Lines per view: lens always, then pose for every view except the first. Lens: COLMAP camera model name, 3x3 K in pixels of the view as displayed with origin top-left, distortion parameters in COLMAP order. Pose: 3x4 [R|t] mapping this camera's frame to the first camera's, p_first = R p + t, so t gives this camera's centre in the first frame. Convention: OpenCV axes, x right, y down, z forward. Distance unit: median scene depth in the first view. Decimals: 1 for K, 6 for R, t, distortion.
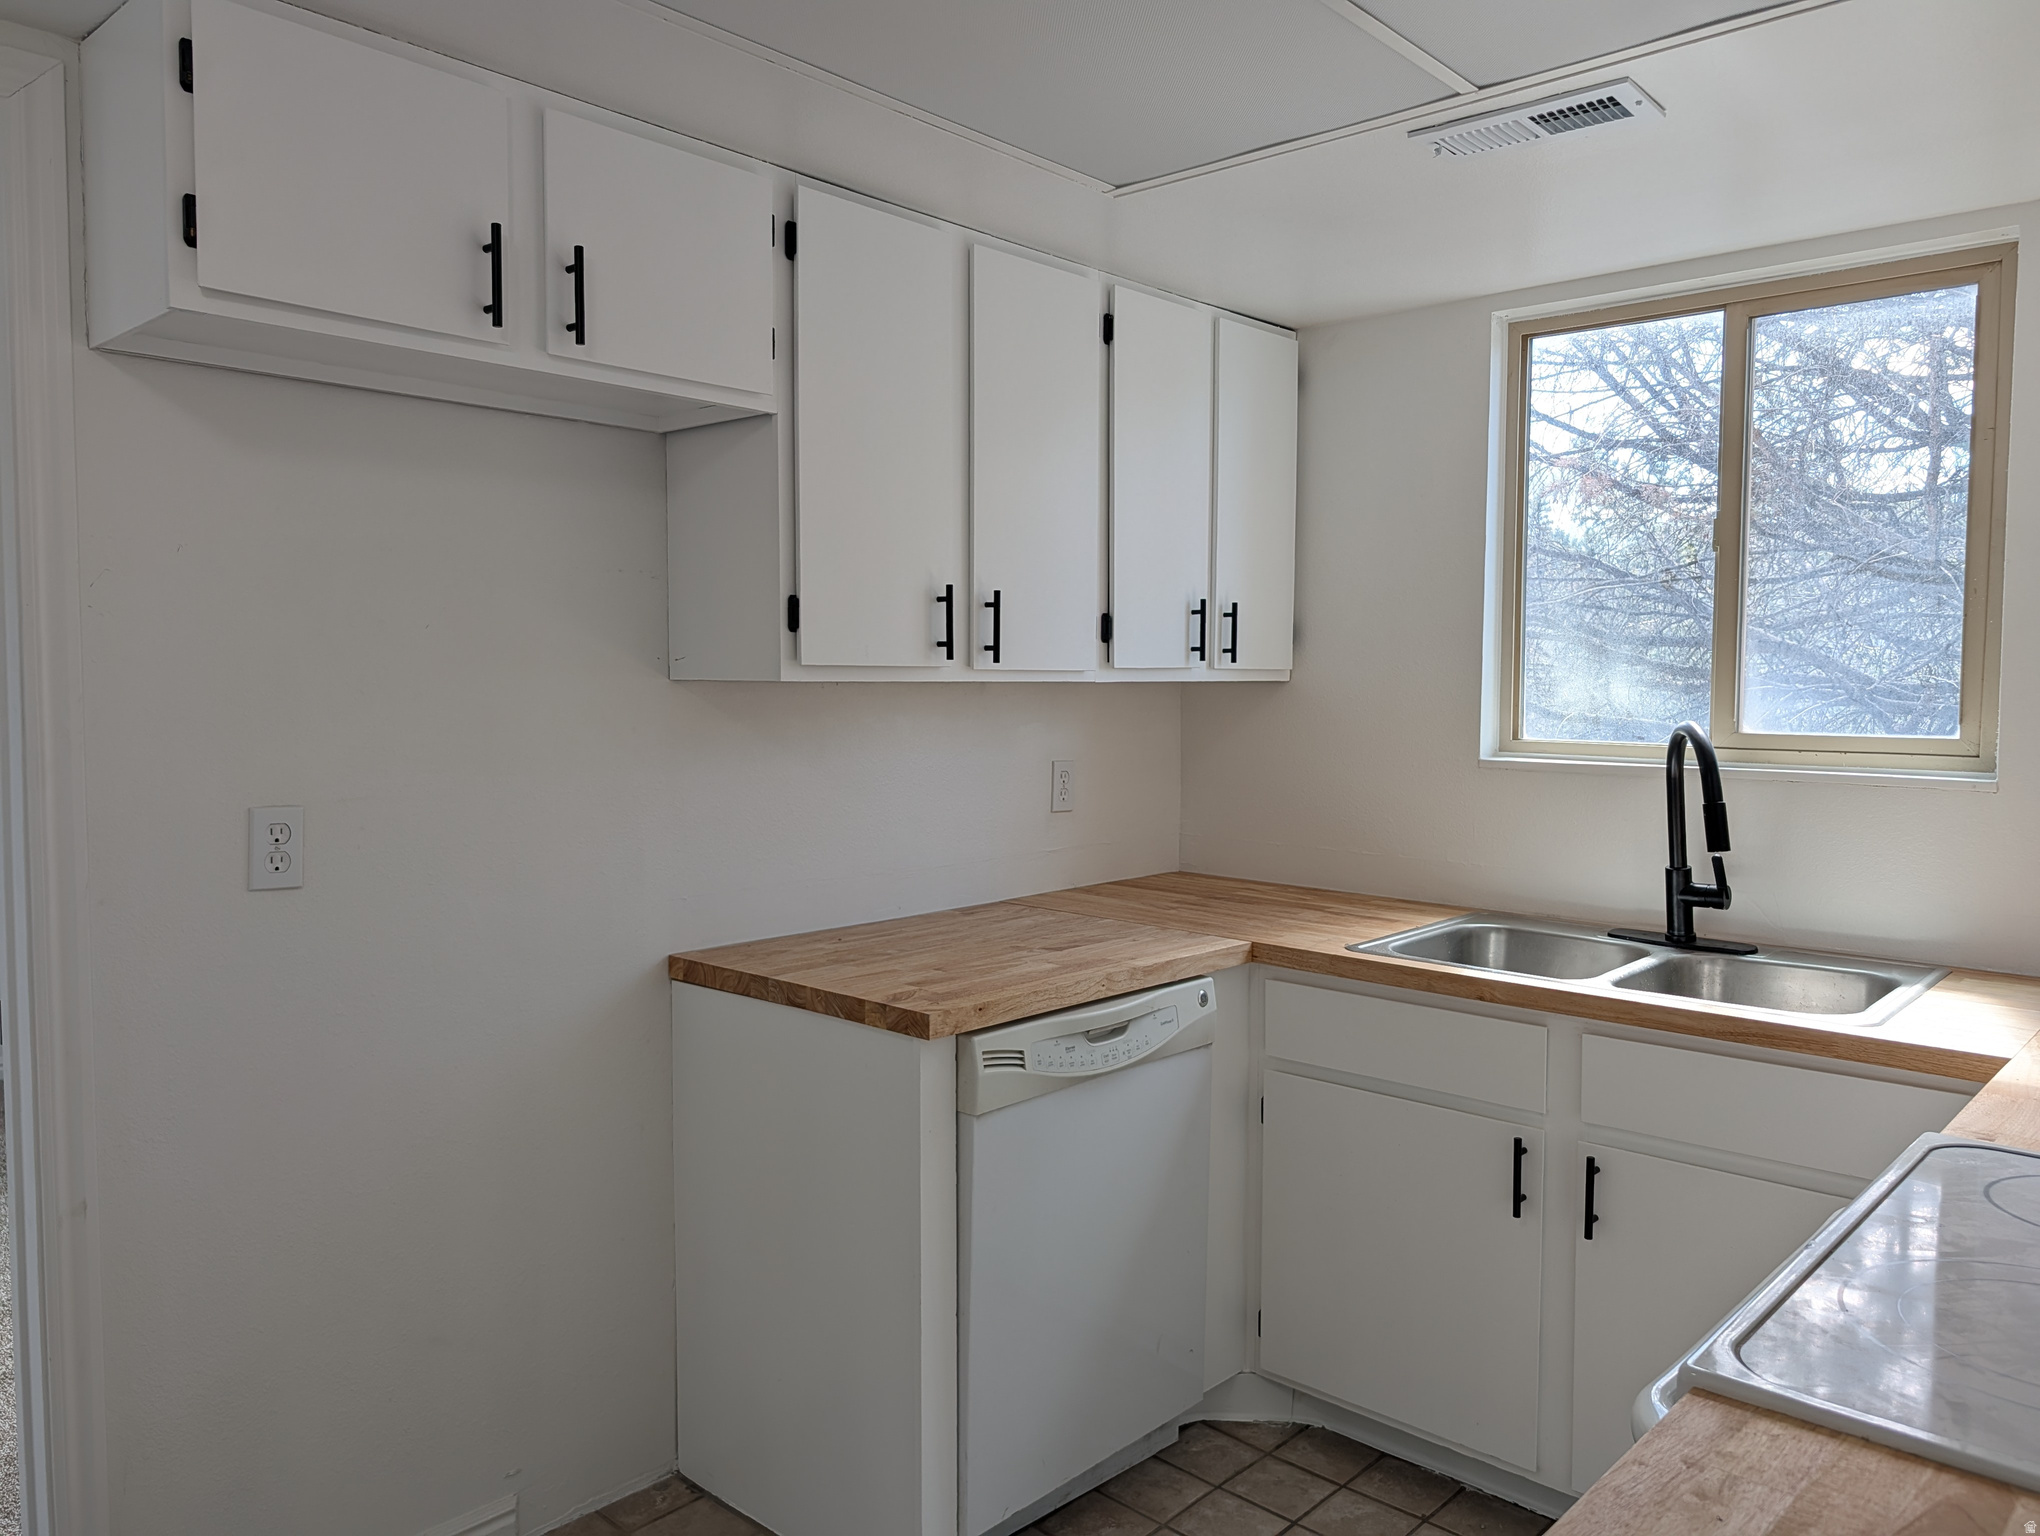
lens RADIAL K [[1478.8, 0, 1017.4], [0, 1478.8, 752.6], [0, 0, 1]] dist [0.025127, -0.022477]
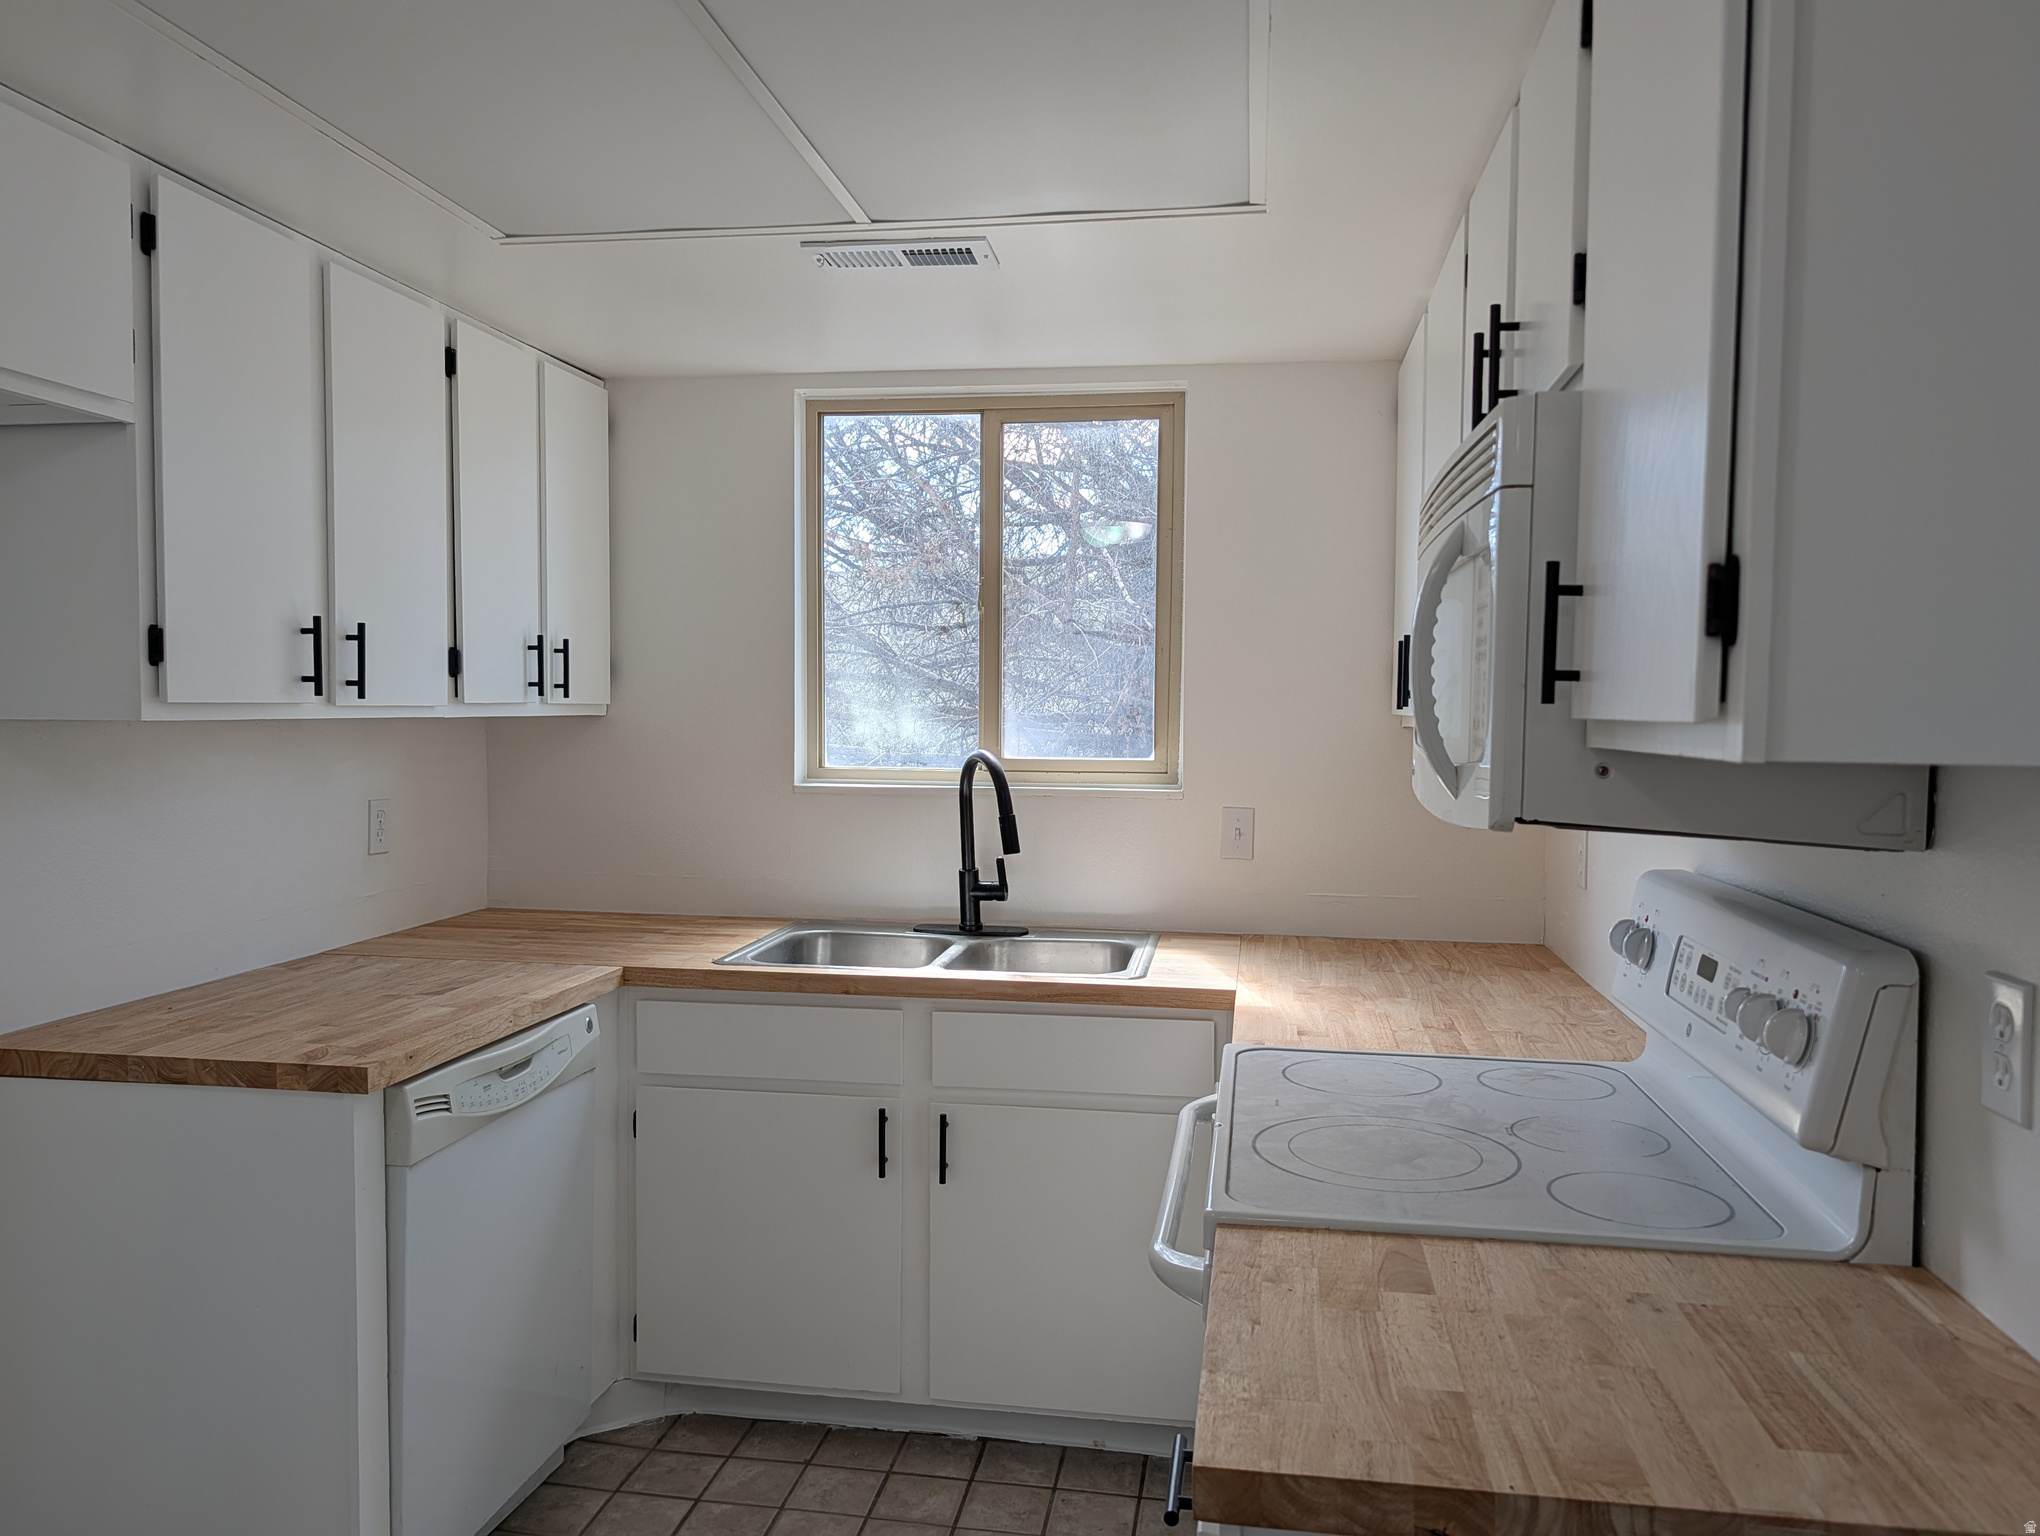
lens RADIAL K [[1478.8, 0, 1015.4], [0, 1478.8, 757.8], [0, 0, 1]] dist [0.025127, -0.022477]
pose [[0.838040, -0.018904, 0.545281, -0.186109], [0.026686, 0.999624, -0.006359, -0.005694], [-0.544955, 0.019881, 0.838229, -0.035974]]
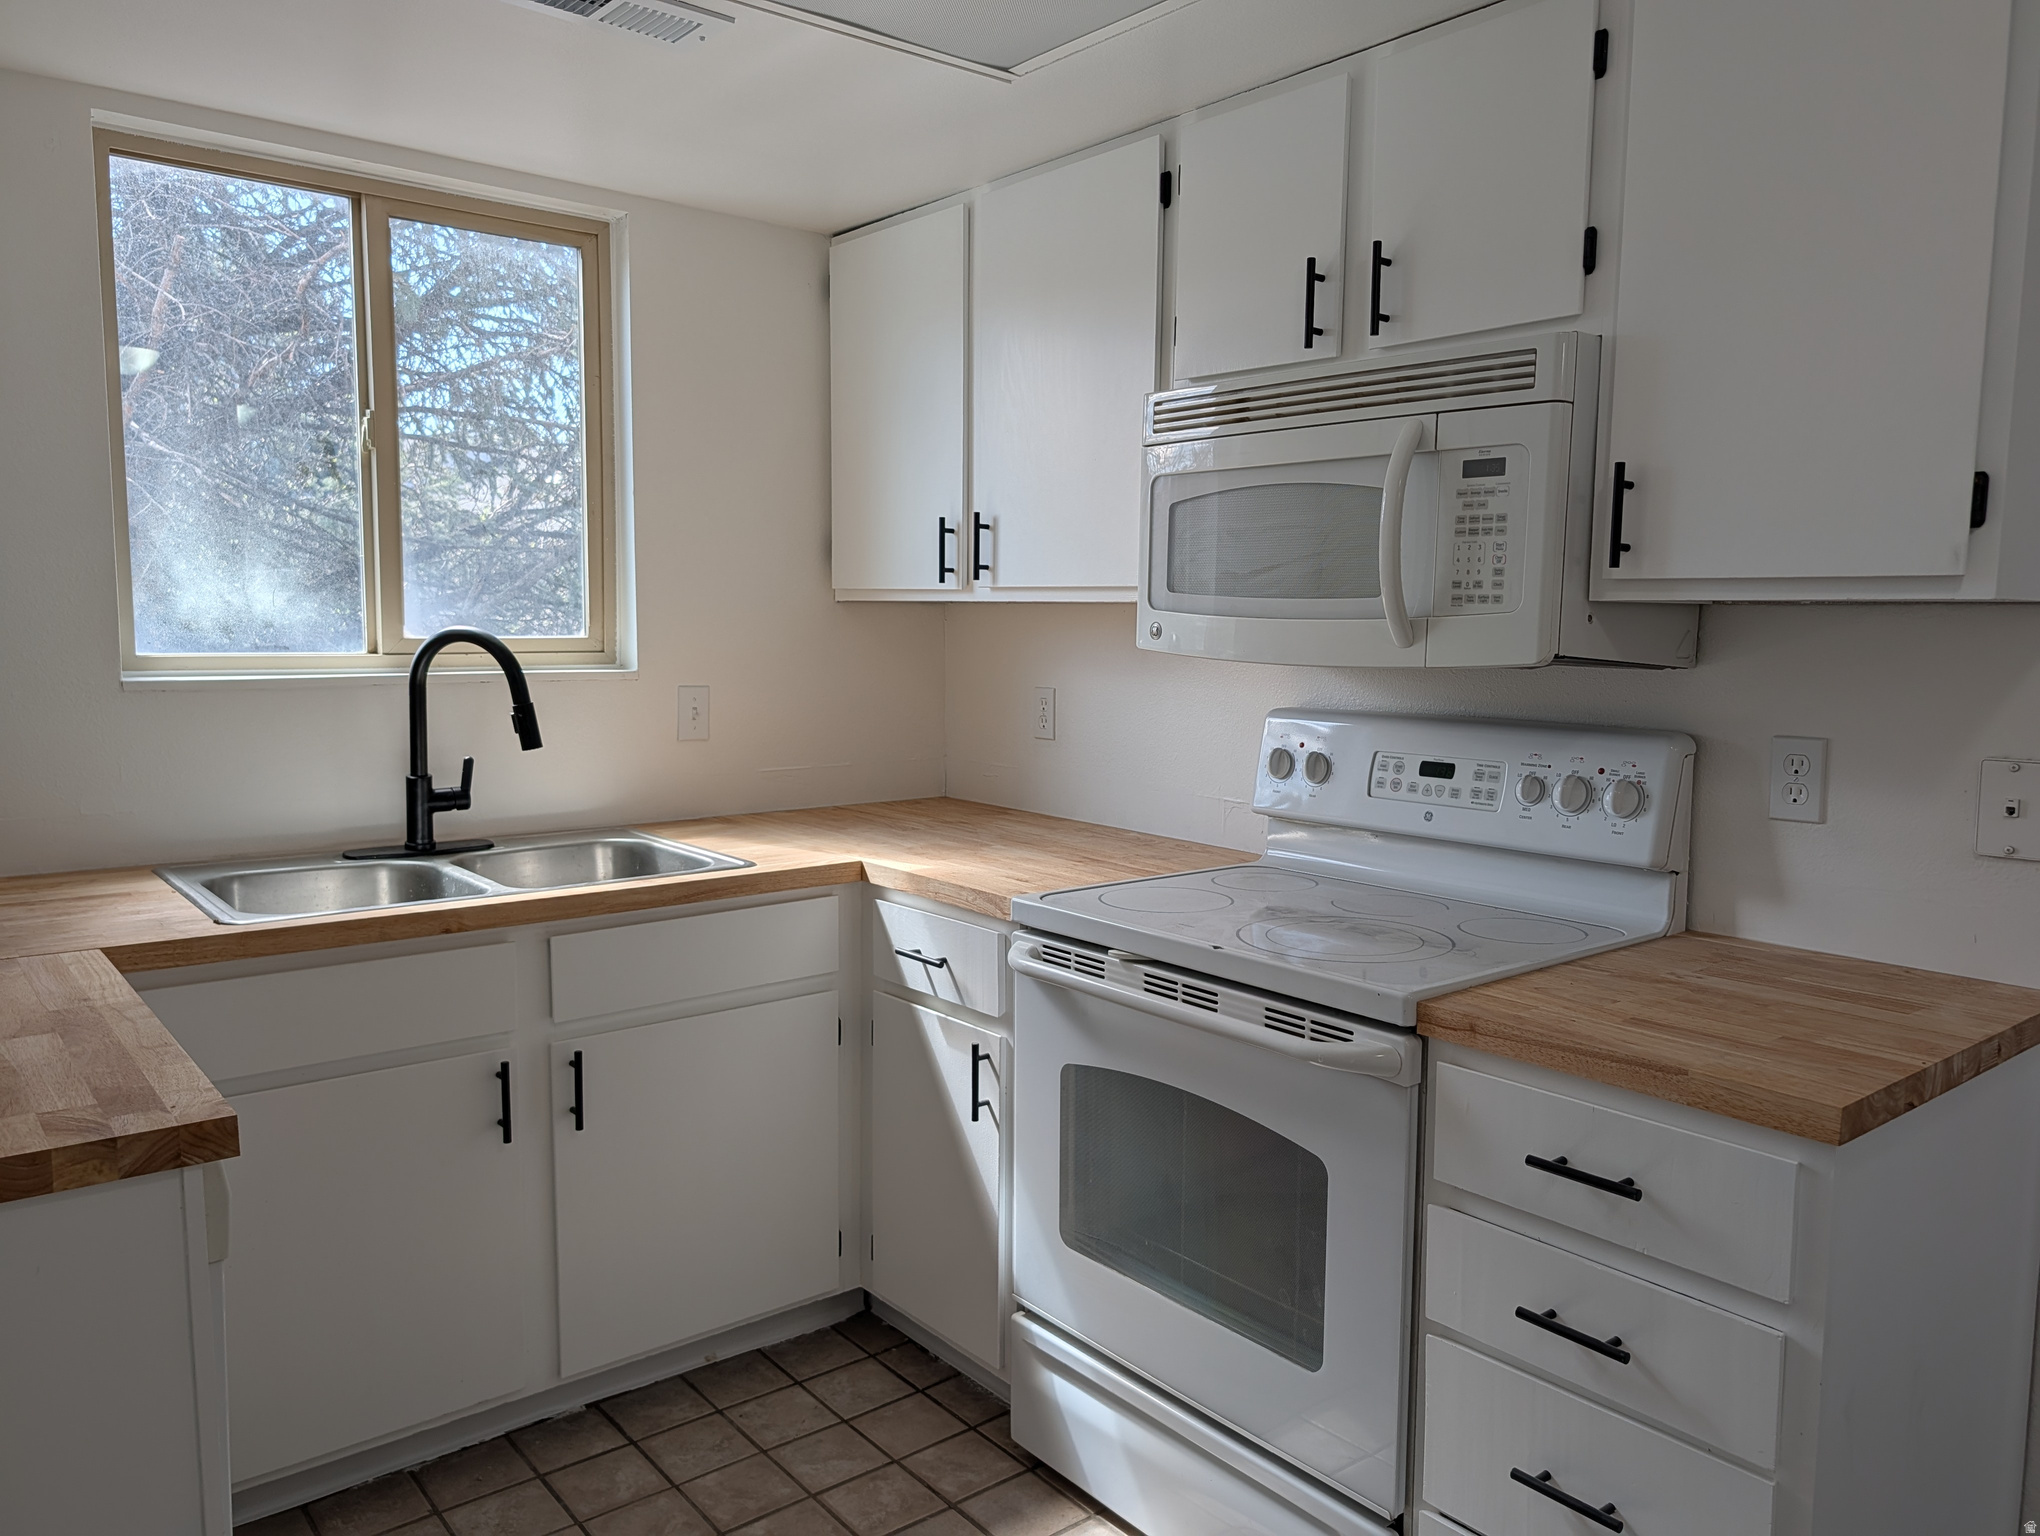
lens RADIAL K [[1478.8, 0, 1039.8], [0, 1478.8, 777.4], [0, 0, 1]] dist [0.025127, -0.022477]
pose [[0.132687, -0.112589, 0.984743, -0.491042], [0.041948, 0.993275, 0.107912, -0.011343], [-0.990270, 0.026990, 0.136517, 0.472228]]
